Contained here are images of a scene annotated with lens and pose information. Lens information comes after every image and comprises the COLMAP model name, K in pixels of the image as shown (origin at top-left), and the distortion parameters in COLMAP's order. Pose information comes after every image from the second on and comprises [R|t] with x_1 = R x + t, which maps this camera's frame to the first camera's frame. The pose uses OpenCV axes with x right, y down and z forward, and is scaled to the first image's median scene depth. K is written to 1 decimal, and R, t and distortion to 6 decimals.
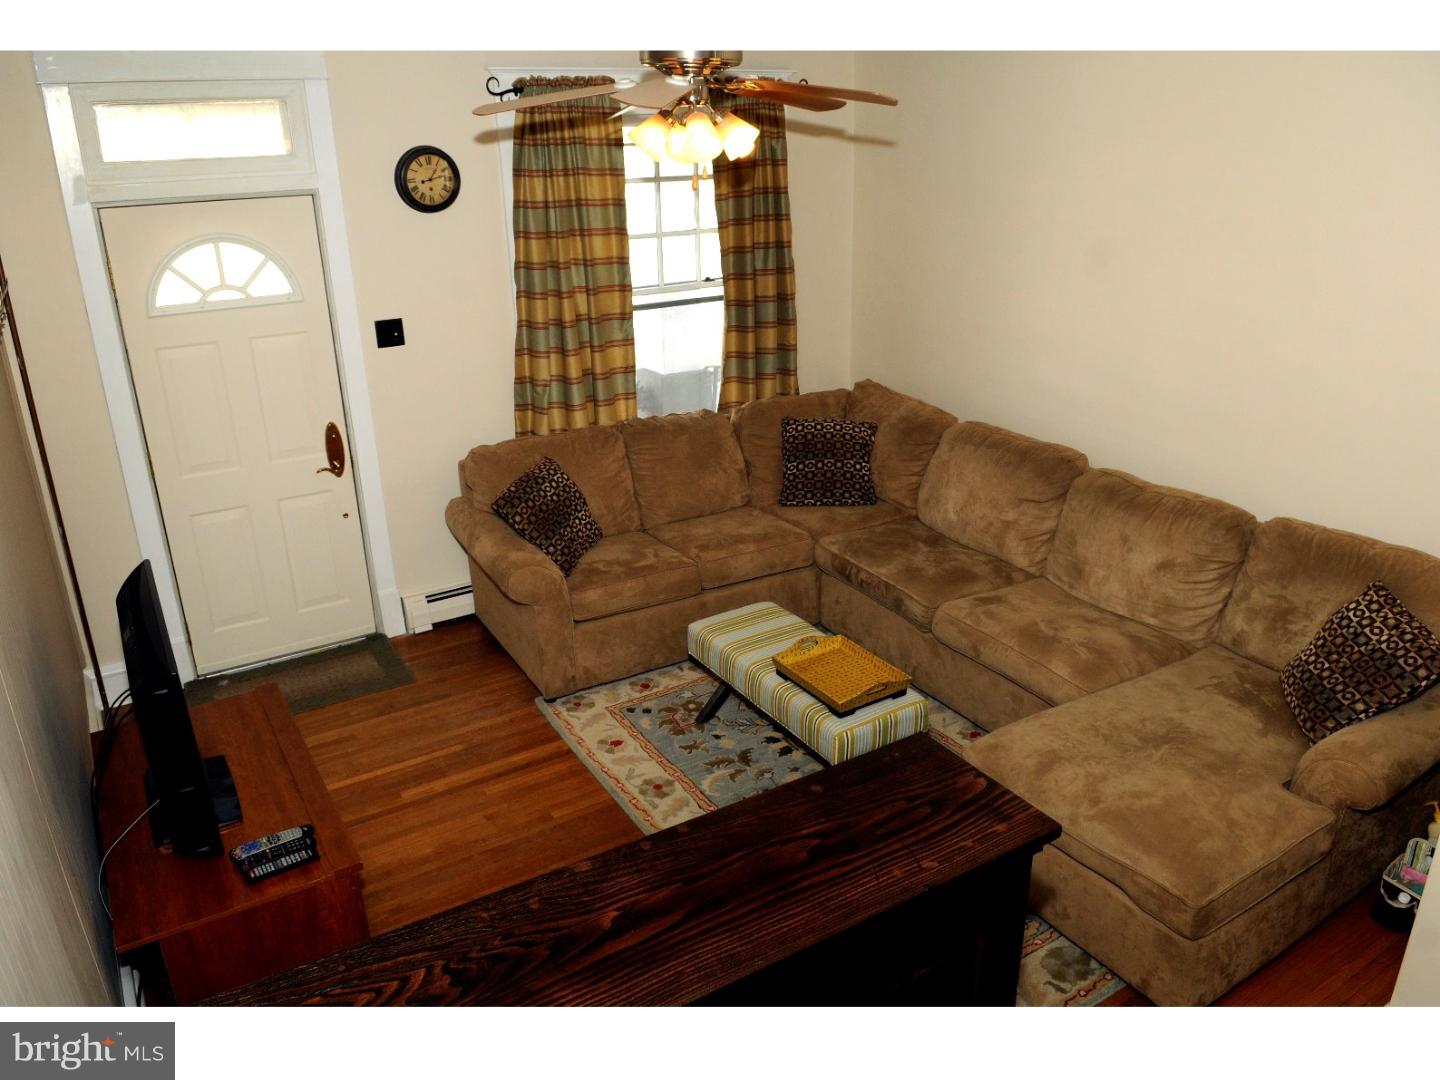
lens RADIAL K [[1076.0, 0, 725.4], [0, 1076.0, 538.5], [0, 0, 1]] dist [-0.022247, -0.016199]
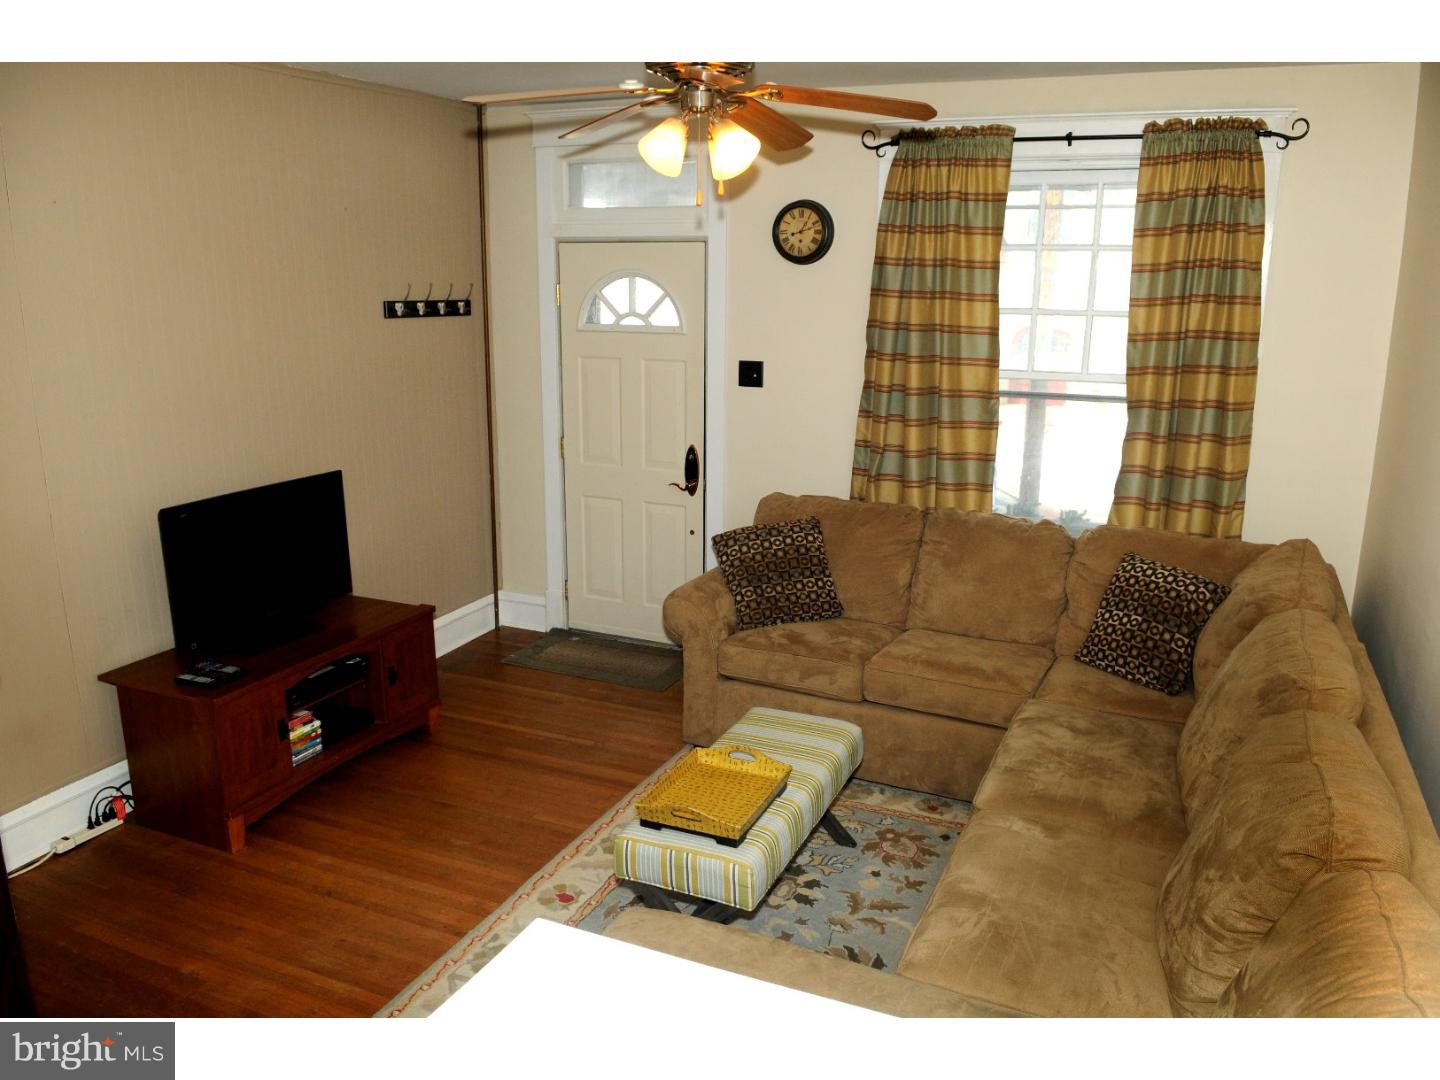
lens RADIAL K [[1076.0, 0, 722.0], [0, 1076.0, 545.4], [0, 0, 1]] dist [-0.022247, -0.016199]
pose [[0.562866, 0.223056, -0.795882, 0.567412], [-0.317766, 0.947293, 0.040759, -0.066758], [0.763025, 0.229962, 0.604079, 0.384678]]
